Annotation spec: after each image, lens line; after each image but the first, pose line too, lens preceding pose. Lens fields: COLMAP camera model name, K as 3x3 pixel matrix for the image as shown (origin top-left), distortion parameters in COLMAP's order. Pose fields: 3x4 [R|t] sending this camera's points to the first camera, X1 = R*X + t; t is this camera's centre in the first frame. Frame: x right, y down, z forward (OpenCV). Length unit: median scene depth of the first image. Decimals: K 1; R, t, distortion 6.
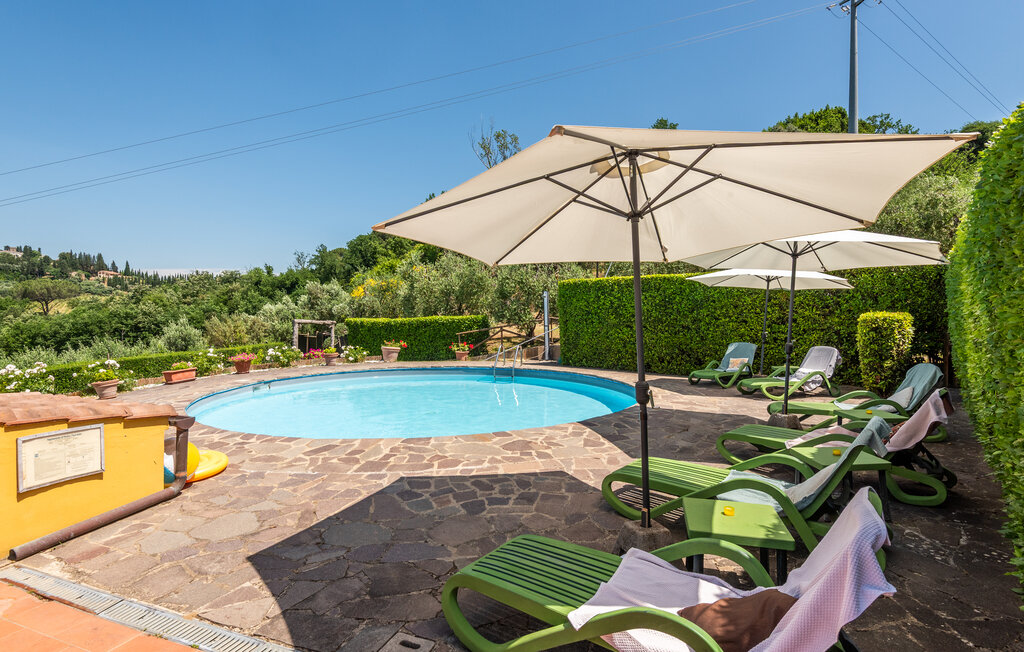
lens RADIAL K [[507.2, 0, 512.0], [0, 507.2, 326.0], [0, 0, 1]] dist [0.028551, -0.022459]
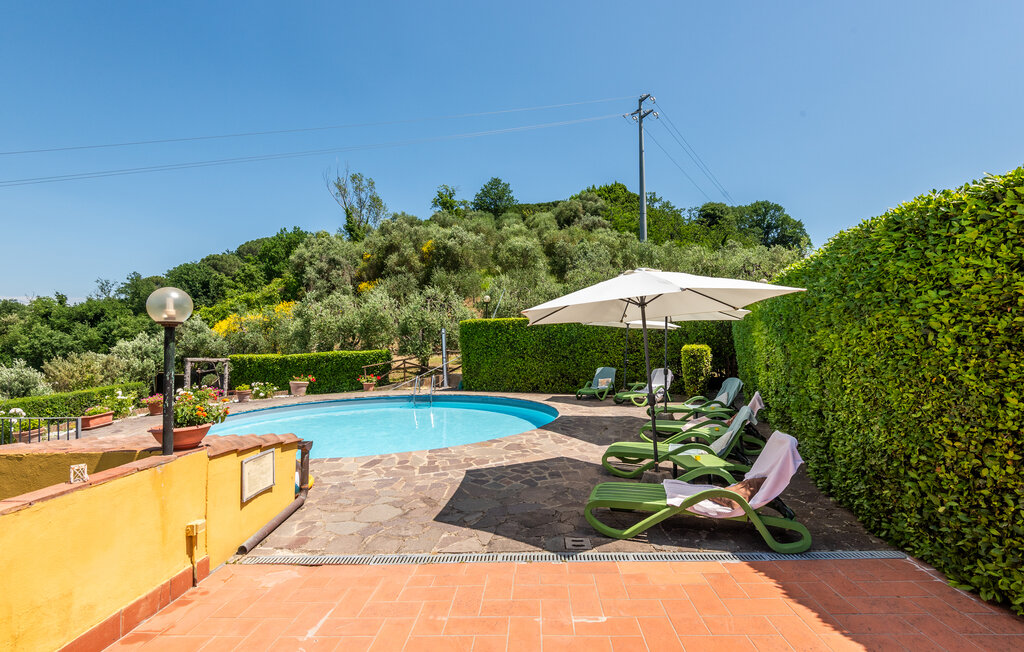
lens RADIAL K [[466.1, 0, 512.0], [0, 466.1, 326.0], [0, 0, 1]] dist [0.036156, -0.019433]
pose [[0.945244, -0.003355, 0.326347, -0.138621], [0.022988, 0.998148, -0.056321, -0.009456], [-0.325553, 0.060739, 0.943571, -0.082539]]
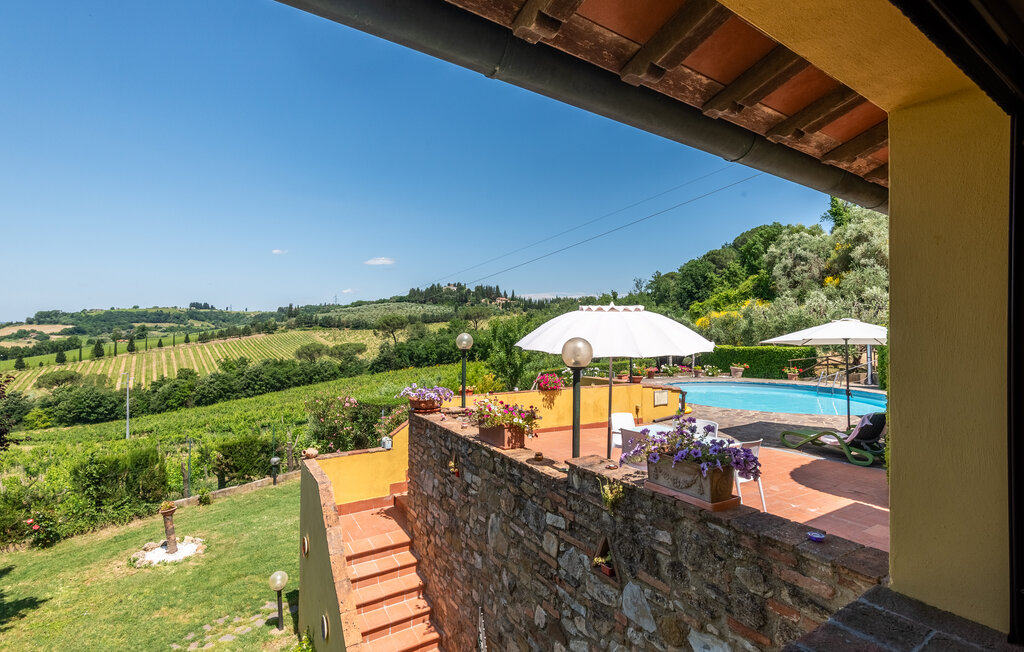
lens RADIAL K [[473.3, 0, 521.8], [0, 473.3, 327.1], [0, 0, 1]] dist [0.033305, -0.016032]
pose [[0.812243, 0.002272, -0.583315, 0.061663], [-0.018831, 0.999573, -0.022329, -0.033373], [0.583016, 0.029121, 0.811939, -0.498633]]
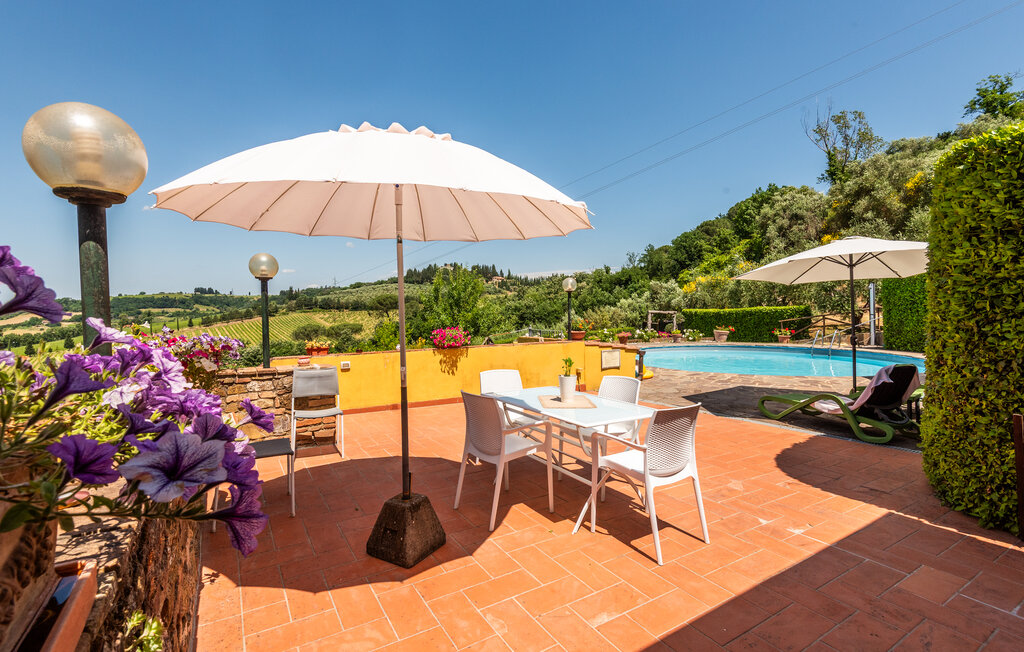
lens RADIAL K [[466.1, 0, 512.0], [0, 466.1, 326.0], [0, 0, 1]] dist [0.036156, -0.019433]
pose [[0.803604, 0.012153, -0.595040, 0.050062], [0.000777, 0.999769, 0.021468, 0.002306], [0.595163, -0.017714, 0.803409, -0.305393]]
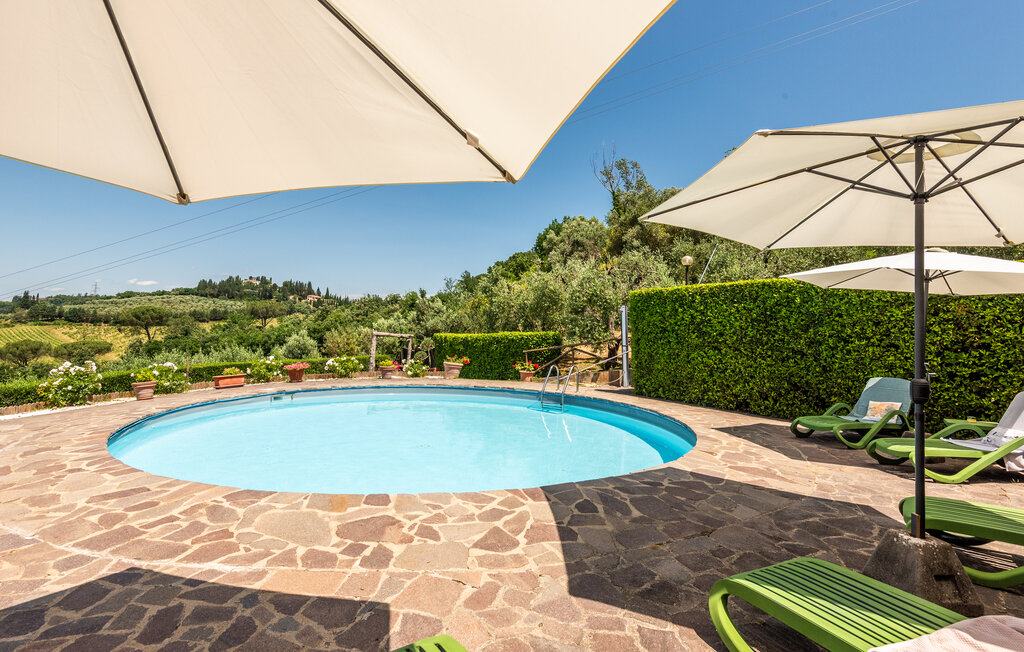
lens RADIAL K [[482.4, 0, 490.2], [0, 482.4, 292.9], [0, 0, 1]] dist [0.035071, -0.021700]
pose [[0.949776, -0.000619, -0.312931, 0.108471], [-0.034605, 0.993657, -0.106996, 0.006008], [0.311012, 0.112451, 0.943730, 0.158479]]
